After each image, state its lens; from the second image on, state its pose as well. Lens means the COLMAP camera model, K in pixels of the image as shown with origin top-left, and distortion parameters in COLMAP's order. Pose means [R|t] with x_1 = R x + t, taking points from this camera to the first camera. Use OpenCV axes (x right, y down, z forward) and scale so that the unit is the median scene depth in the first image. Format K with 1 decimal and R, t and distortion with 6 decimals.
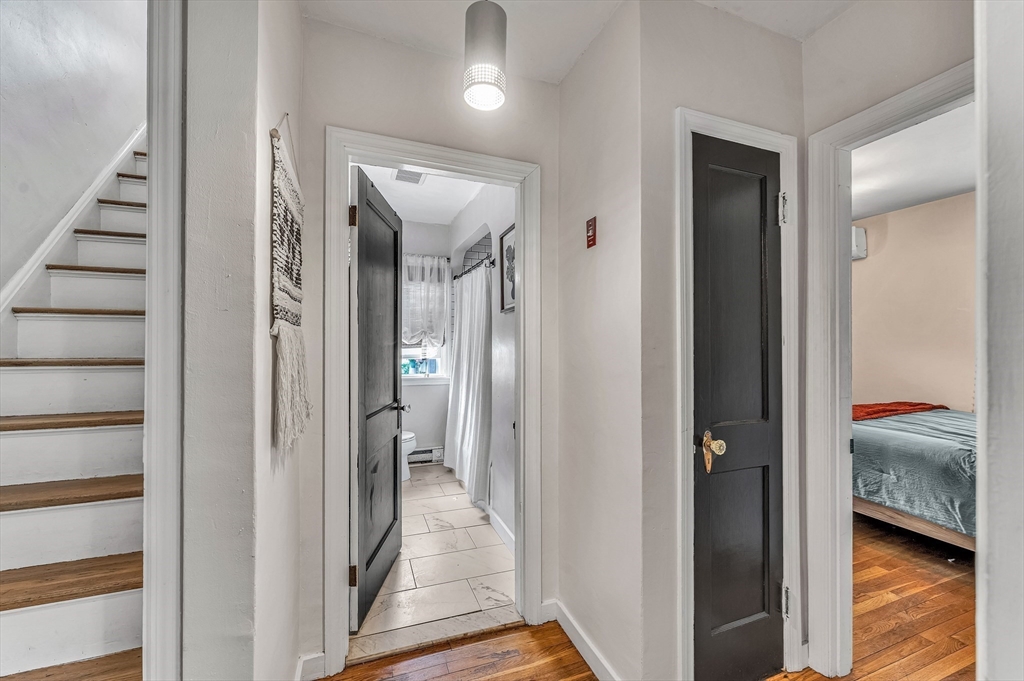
lens RADIAL K [[405.5, 0, 515.7], [0, 405.5, 342.3], [0, 0, 1]] dist [0.001926, 0.000308]
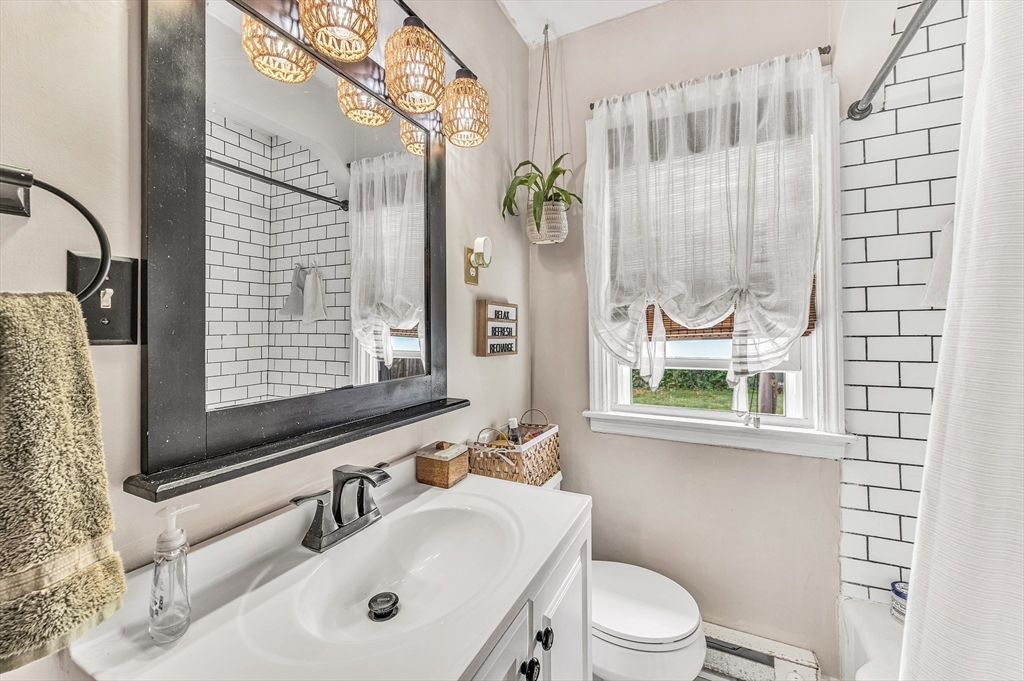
lens RADIAL K [[405.5, 0, 504.3], [0, 405.5, 322.0], [0, 0, 1]] dist [0.001926, 0.000308]
pose [[0.679013, -0.013902, -0.733994, -0.110551], [0.008006, 0.999901, -0.011532, 0.001696], [0.734082, 0.001954, 0.679058, 0.623306]]
